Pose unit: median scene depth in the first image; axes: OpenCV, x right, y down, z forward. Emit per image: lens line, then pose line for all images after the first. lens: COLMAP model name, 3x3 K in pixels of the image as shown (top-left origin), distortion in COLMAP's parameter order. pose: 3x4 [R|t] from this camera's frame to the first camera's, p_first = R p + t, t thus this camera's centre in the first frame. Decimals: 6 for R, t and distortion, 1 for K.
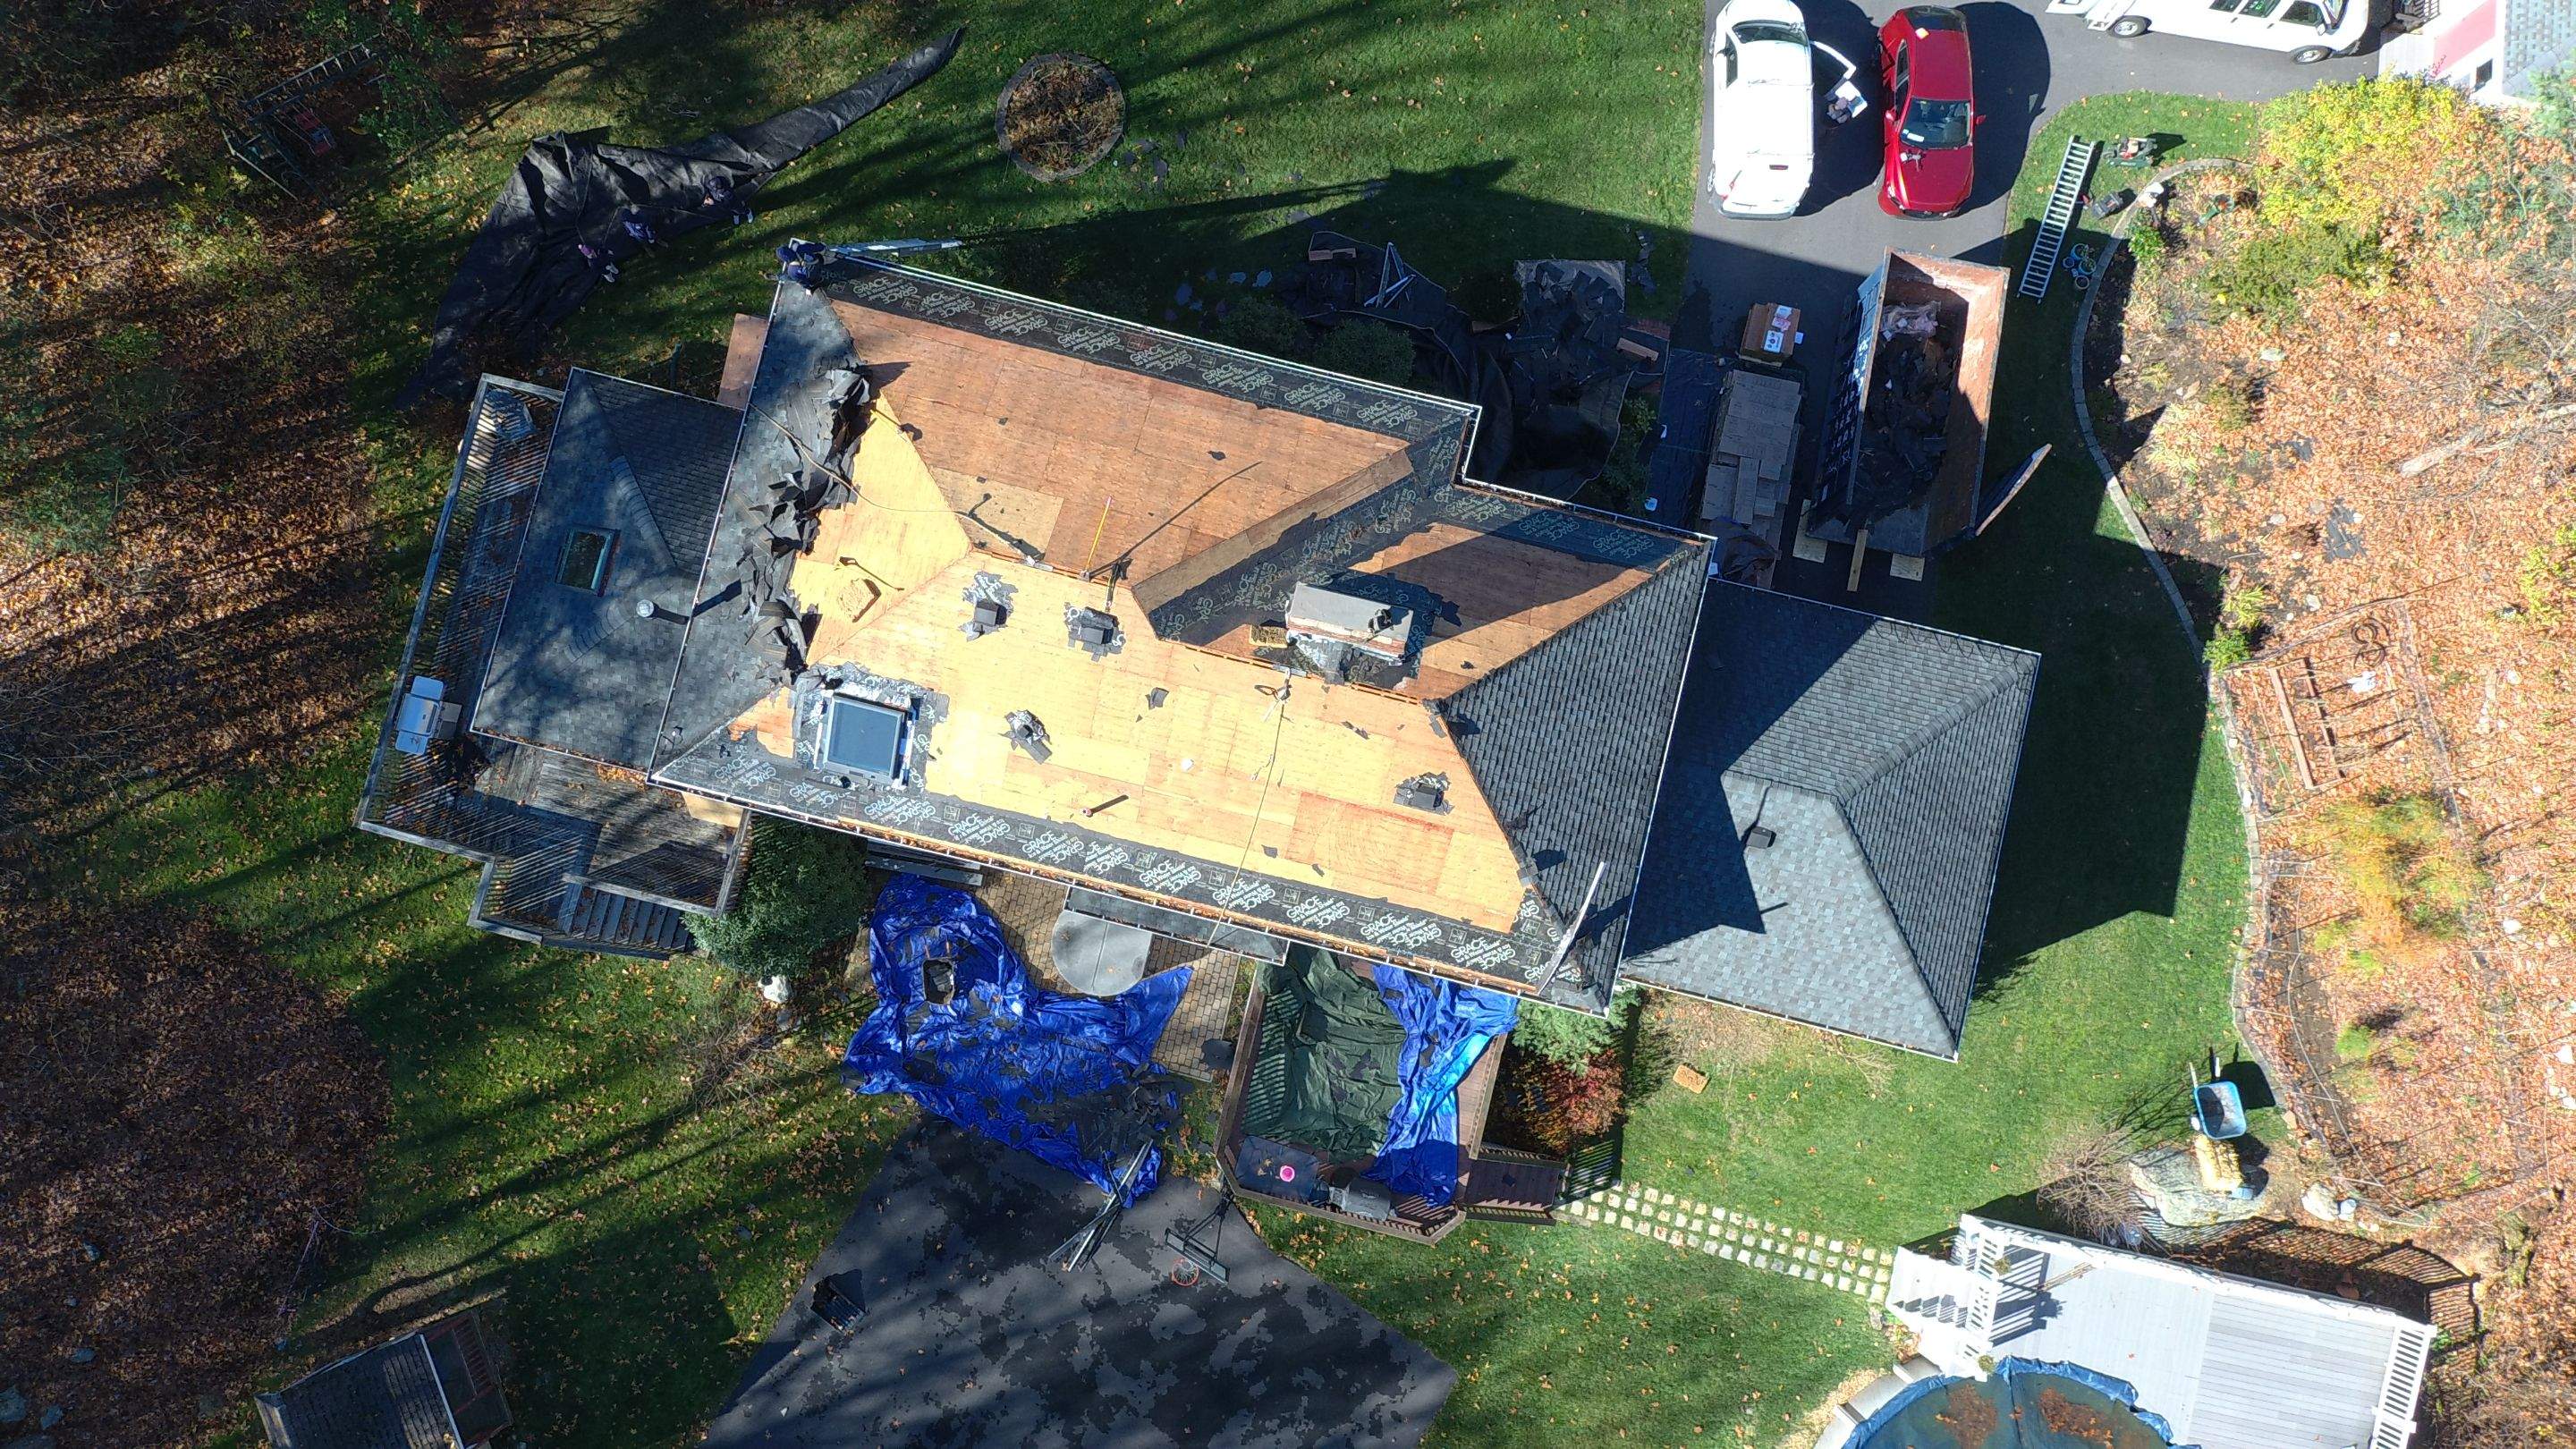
lens RADIAL K [[1538.6, 0, 1258.7], [0, 1538.6, 741.9], [0, 0, 1]] dist [0.085654, -0.108756]
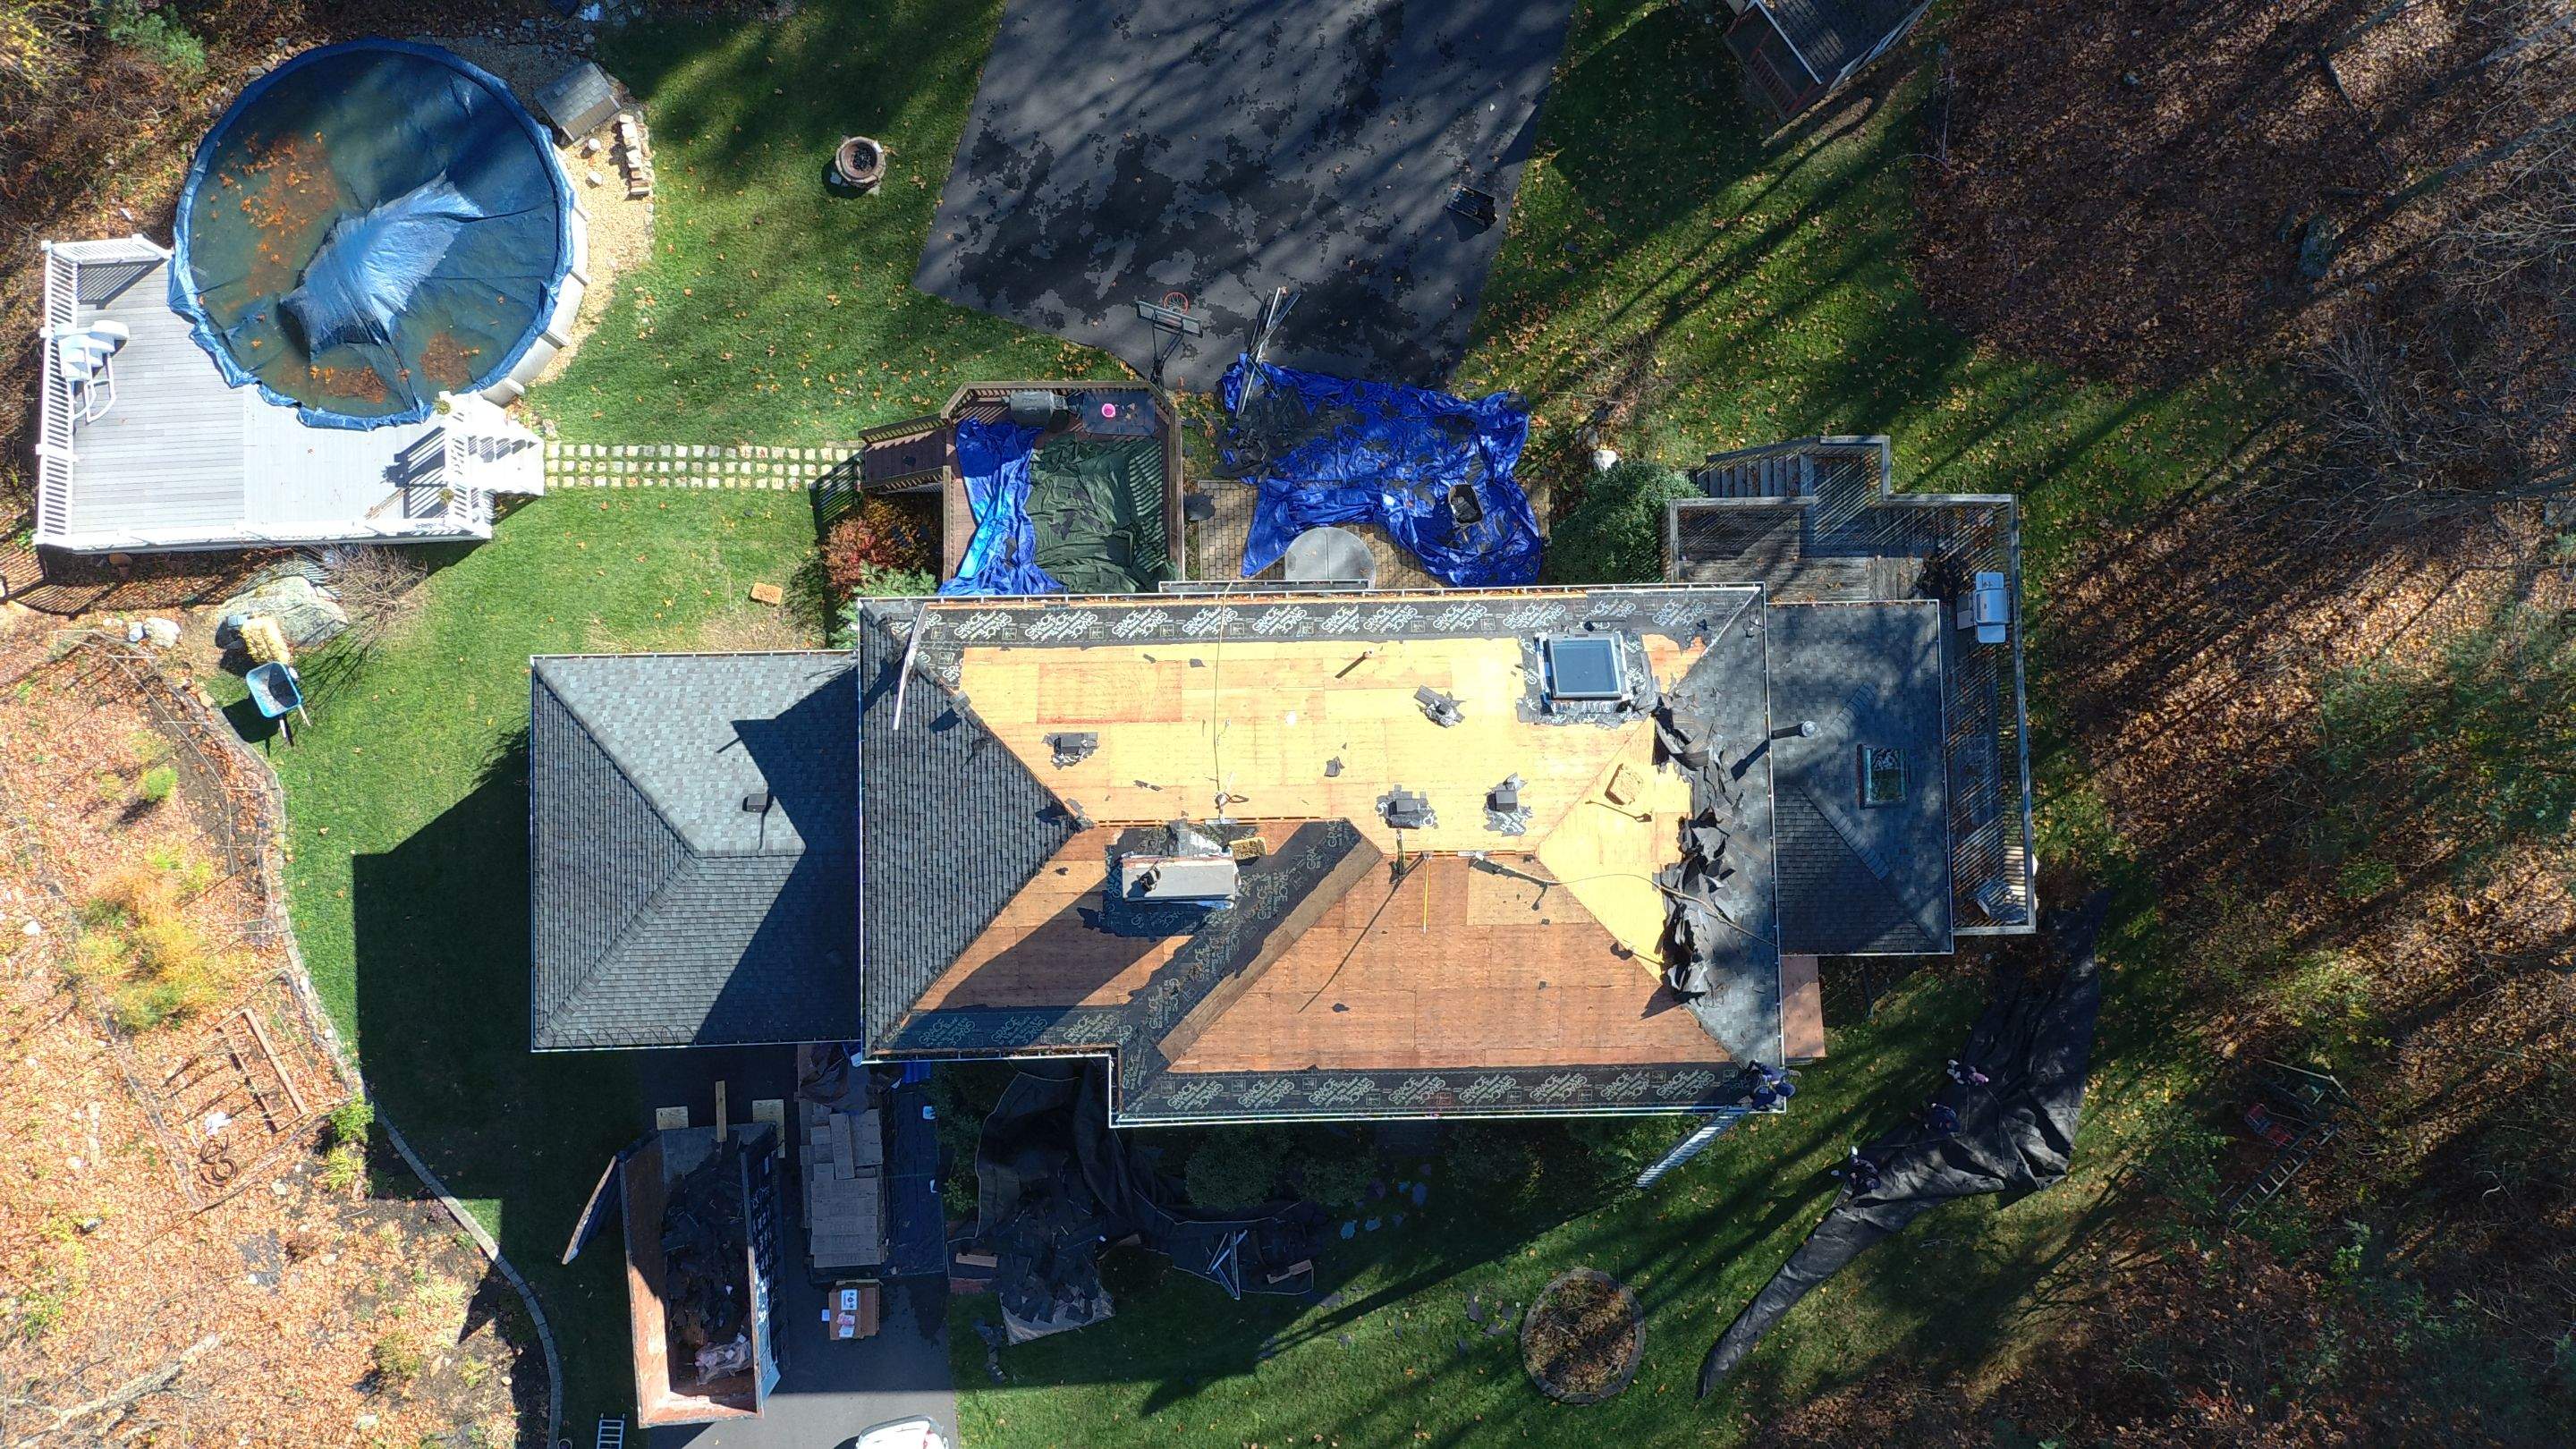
lens RADIAL K [[1544.2, 0, 1258.7], [0, 1544.2, 746.3], [0, 0, 1]] dist [0.081779, -0.105014]
pose [[-0.965799, 0.257017, -0.034261, 0.016935], [-0.259231, -0.959942, 0.106353, -0.110123], [-0.005554, 0.111597, 0.993738, -0.074886]]
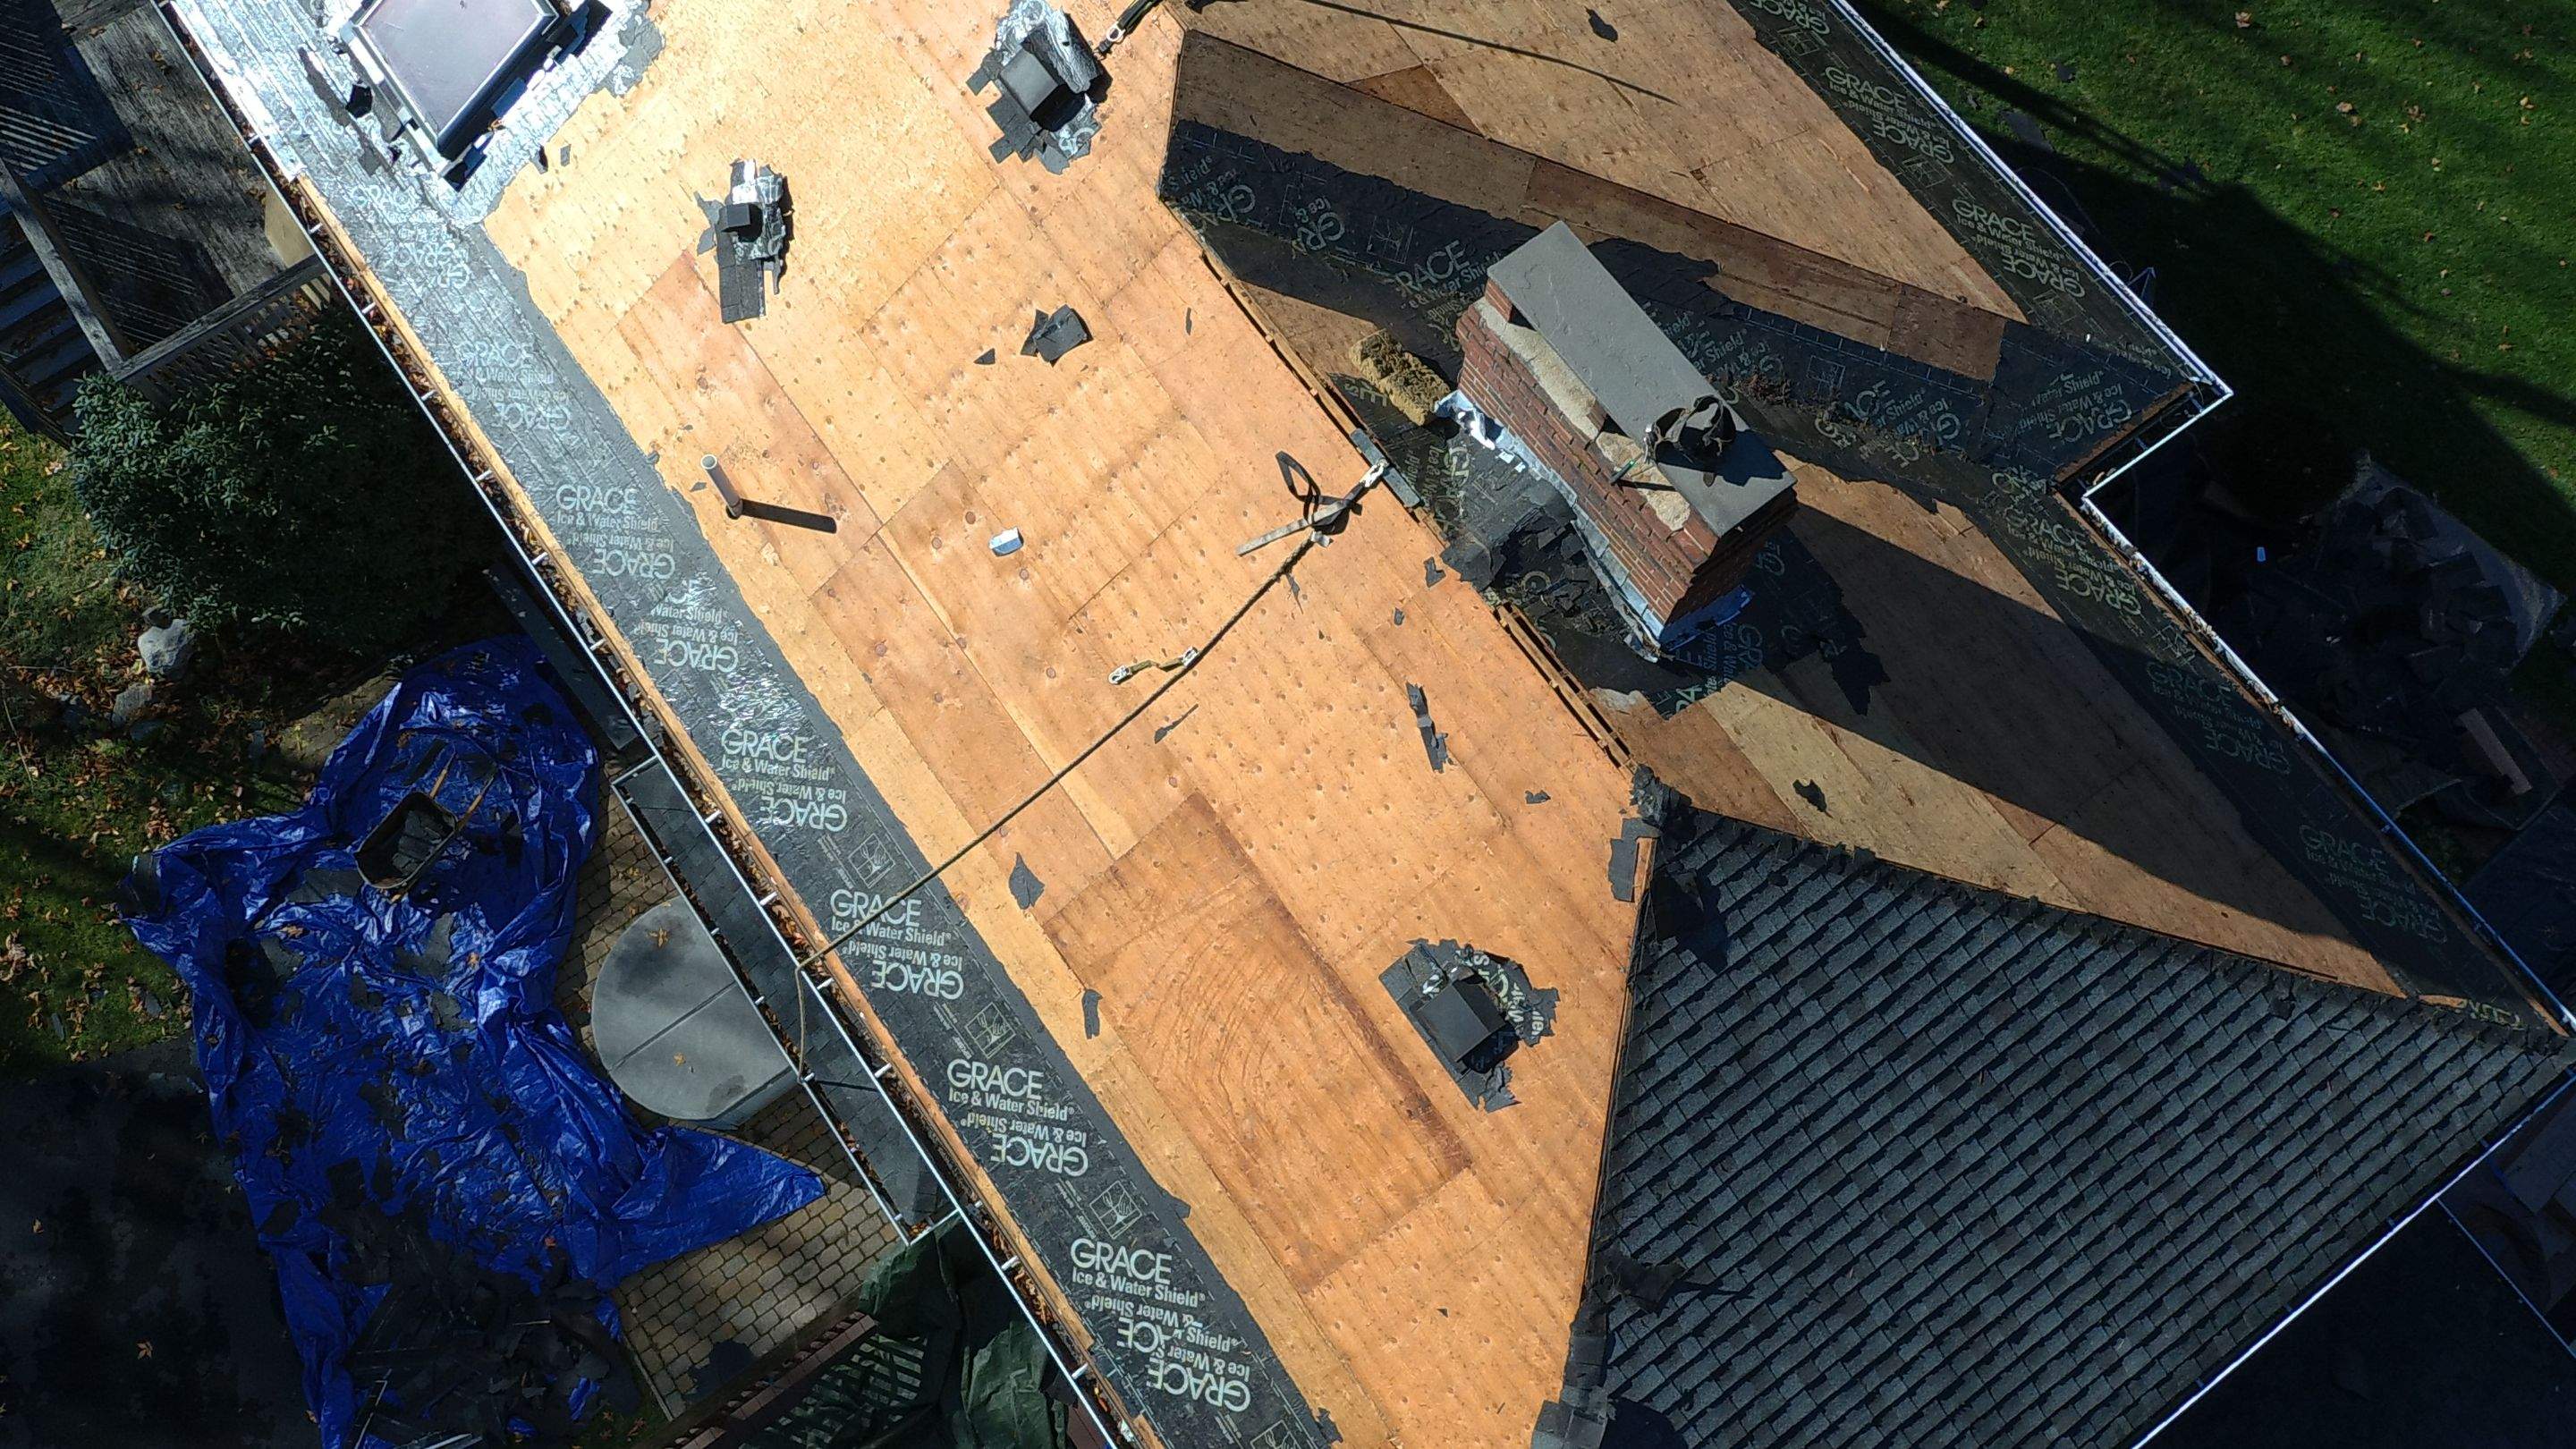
lens RADIAL K [[1992.7, 0, 1247.2], [0, 1992.7, 747.2], [0, 0, 1]] dist [0.108339, -0.157111]
pose [[0.761495, 0.613440, -0.209327, 0.120848], [-0.645602, 0.746561, -0.160763, 0.086938], [0.057657, 0.257562, 0.964540, 0.543805]]
